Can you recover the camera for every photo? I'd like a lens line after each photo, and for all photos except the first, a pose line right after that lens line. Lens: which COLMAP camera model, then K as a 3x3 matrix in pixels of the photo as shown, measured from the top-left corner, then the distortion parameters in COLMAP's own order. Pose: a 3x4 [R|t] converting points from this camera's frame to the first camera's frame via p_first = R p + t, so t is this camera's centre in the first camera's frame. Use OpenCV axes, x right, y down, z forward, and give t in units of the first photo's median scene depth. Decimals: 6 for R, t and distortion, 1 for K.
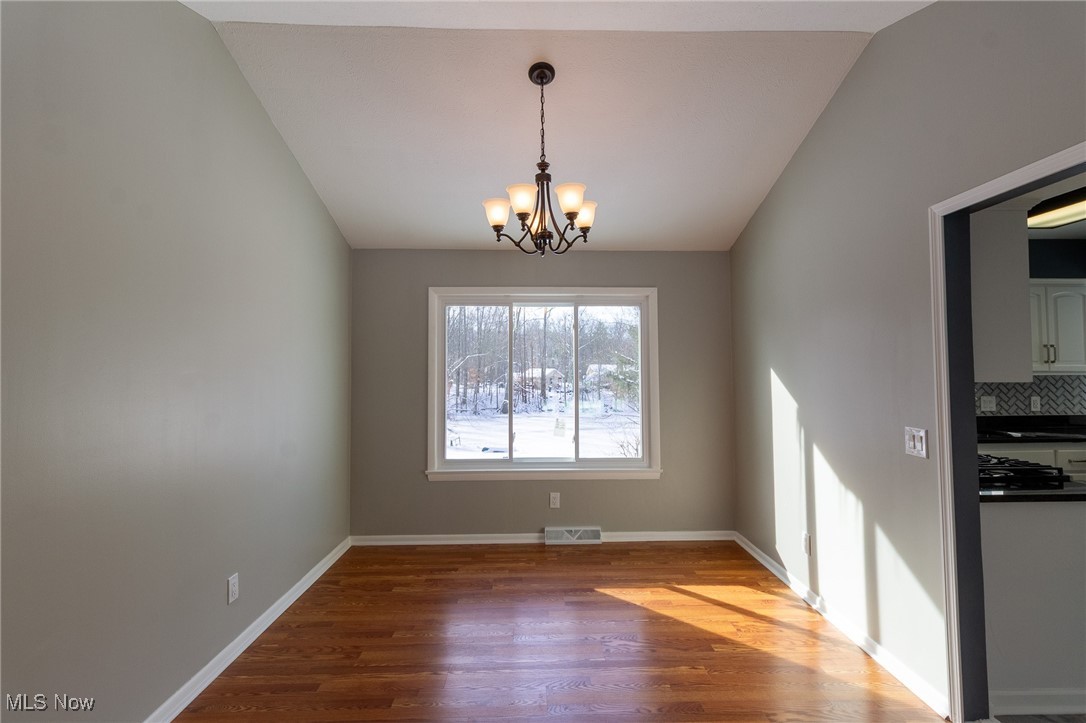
lens RADIAL K [[501.2, 0, 542.5], [0, 501.2, 354.4], [0, 0, 1]] dist [0.002435, -0.000127]
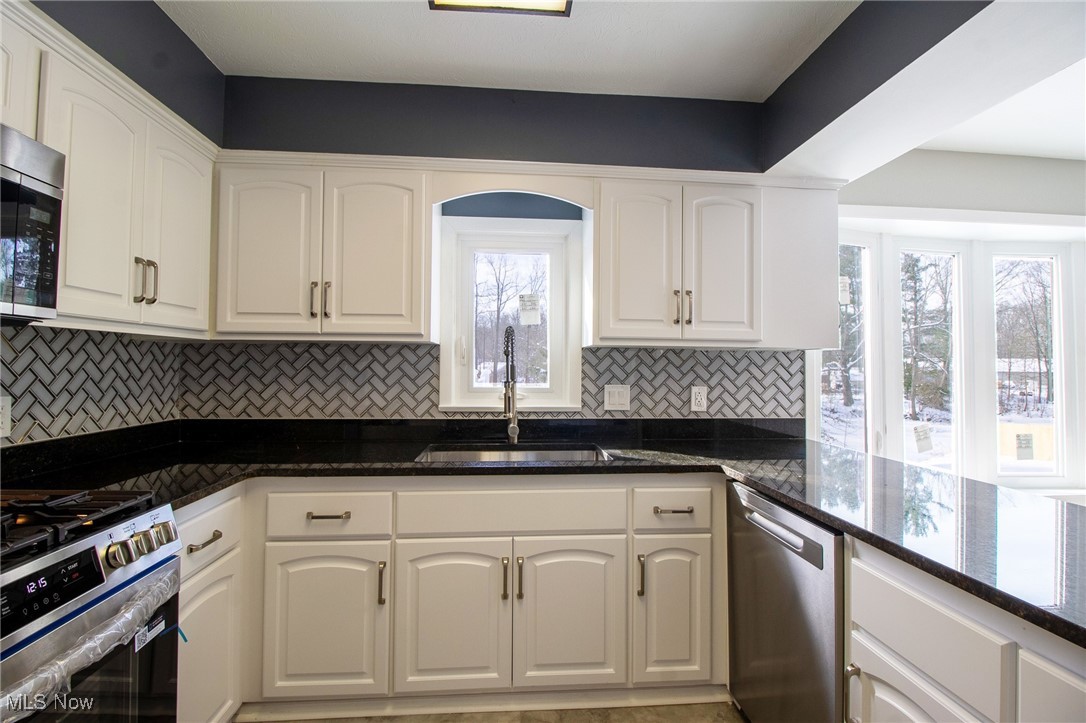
lens RADIAL K [[501.2, 0, 542.5], [0, 501.2, 354.4], [0, 0, 1]] dist [0.002435, -0.000127]
pose [[0.998412, 0.016072, 0.053989, 0.767042], [-0.016576, 0.999823, 0.008913, 0.044568], [-0.053836, -0.009794, 0.998502, 0.427467]]
